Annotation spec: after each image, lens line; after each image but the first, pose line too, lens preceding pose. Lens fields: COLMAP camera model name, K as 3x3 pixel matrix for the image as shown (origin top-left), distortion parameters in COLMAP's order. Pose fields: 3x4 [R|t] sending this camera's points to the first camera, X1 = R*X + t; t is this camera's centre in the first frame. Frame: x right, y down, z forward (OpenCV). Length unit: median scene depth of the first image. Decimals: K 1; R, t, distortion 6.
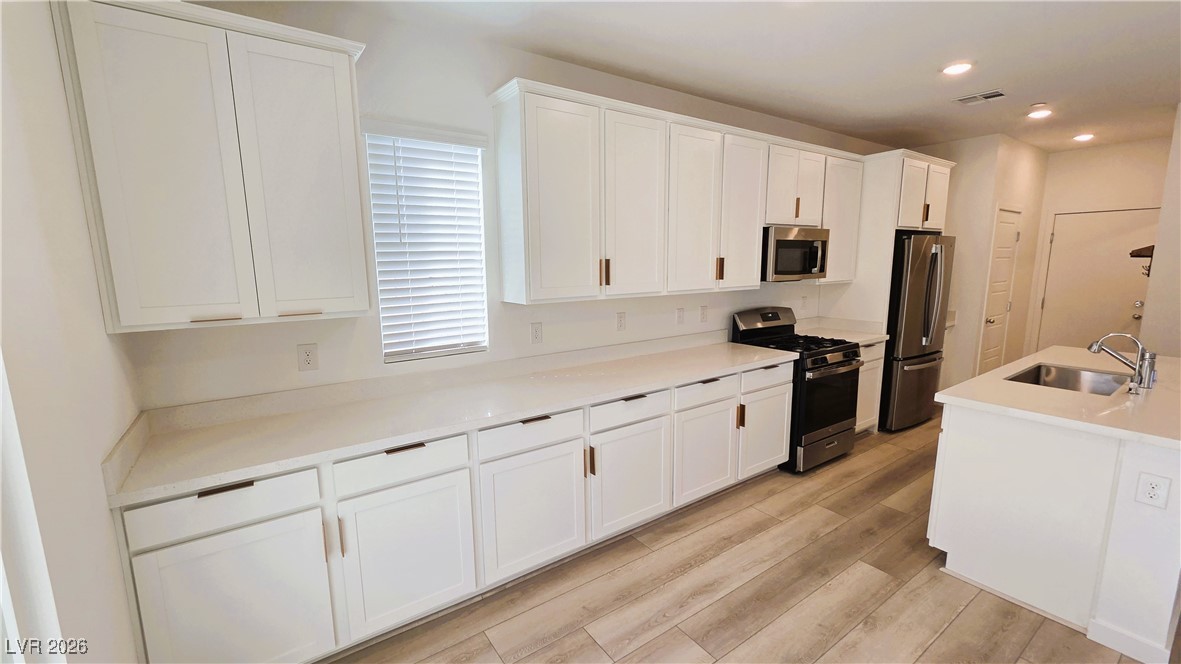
lens RADIAL K [[481.3, 0, 583.1], [0, 481.3, 335.1], [0, 0, 1]] dist [-0.001836, -0.000169]
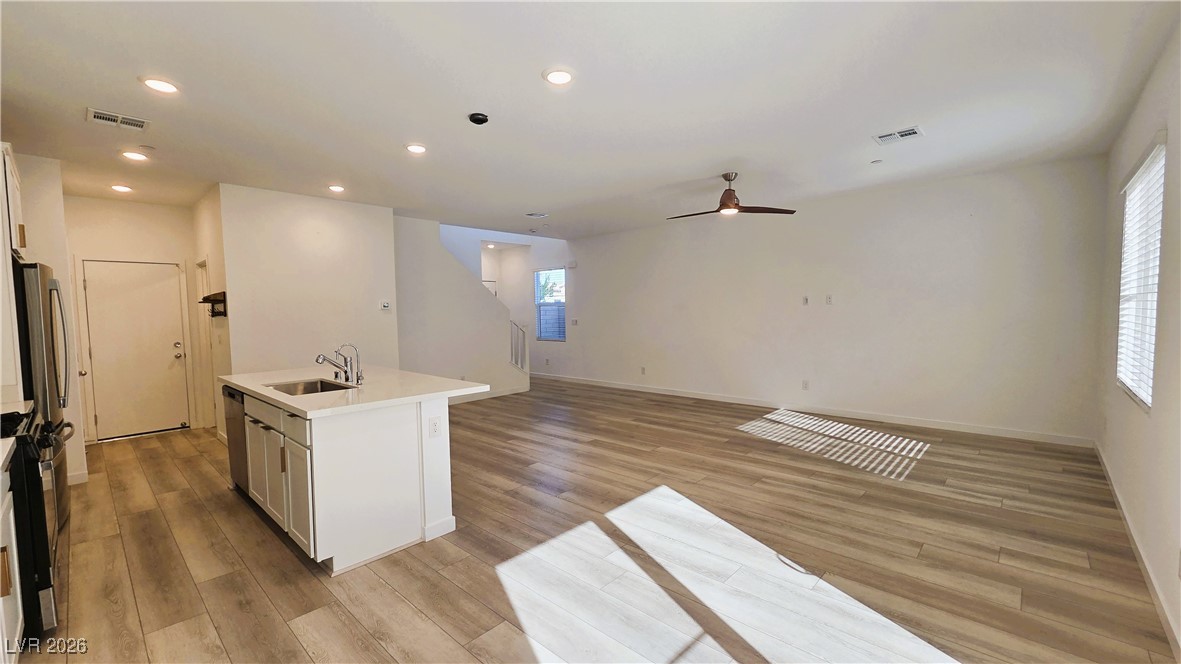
lens RADIAL K [[481.3, 0, 581.7], [0, 481.3, 337.7], [0, 0, 1]] dist [-0.001836, -0.000169]
pose [[-0.221705, -0.038926, 0.974337, -0.320967], [0.167234, 0.982881, 0.077320, -0.013041], [-0.960666, 0.180085, -0.211400, 0.504162]]
